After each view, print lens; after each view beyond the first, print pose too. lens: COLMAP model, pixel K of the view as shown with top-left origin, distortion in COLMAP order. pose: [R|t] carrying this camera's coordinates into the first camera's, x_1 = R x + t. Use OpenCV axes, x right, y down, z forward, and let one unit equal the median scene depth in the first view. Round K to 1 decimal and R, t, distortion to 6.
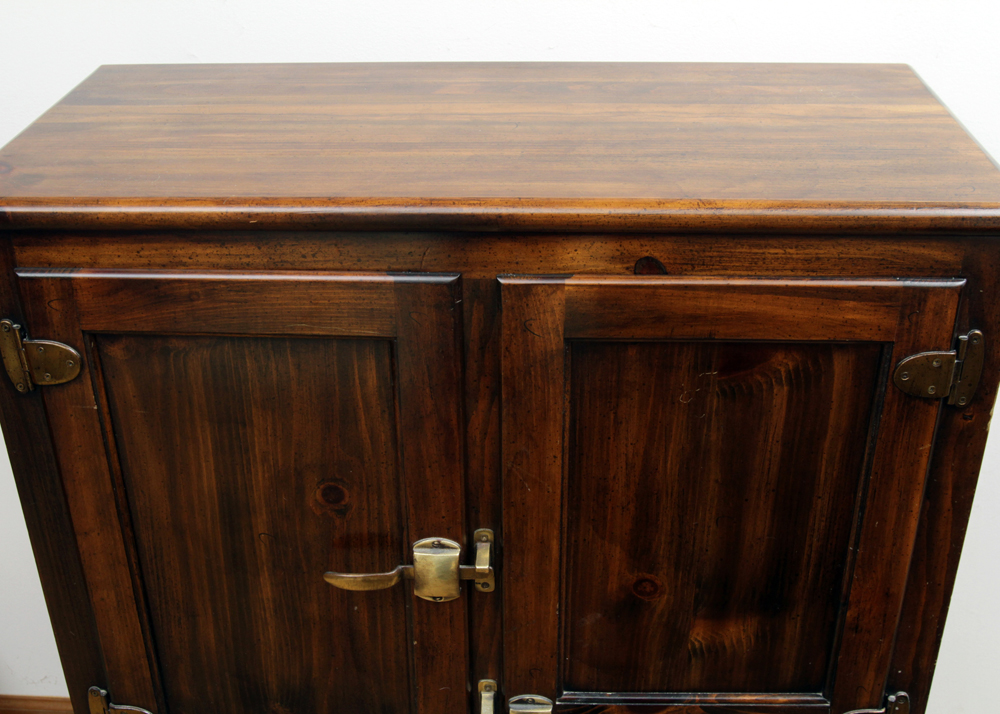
lens RADIAL K [[1217.7, 0, 495.8], [0, 1217.7, 352.9], [0, 0, 1]] dist [-0.050689, 0.000000]
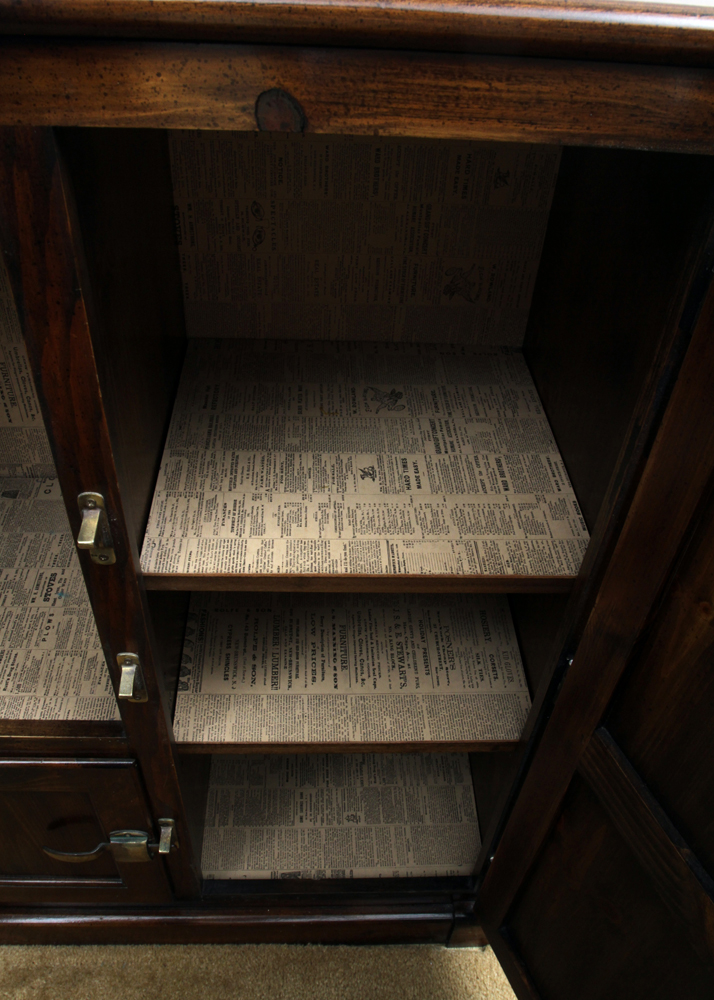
lens RADIAL K [[813.7, 0, 353.9], [0, 813.7, 493.1], [0, 0, 1]] dist [-0.075000, 0.024175]
pose [[0.994448, -0.008995, 0.104847, 0.105084], [-0.013850, 0.976484, 0.215143, 0.031053], [-0.104317, -0.215401, 0.970938, 0.480552]]
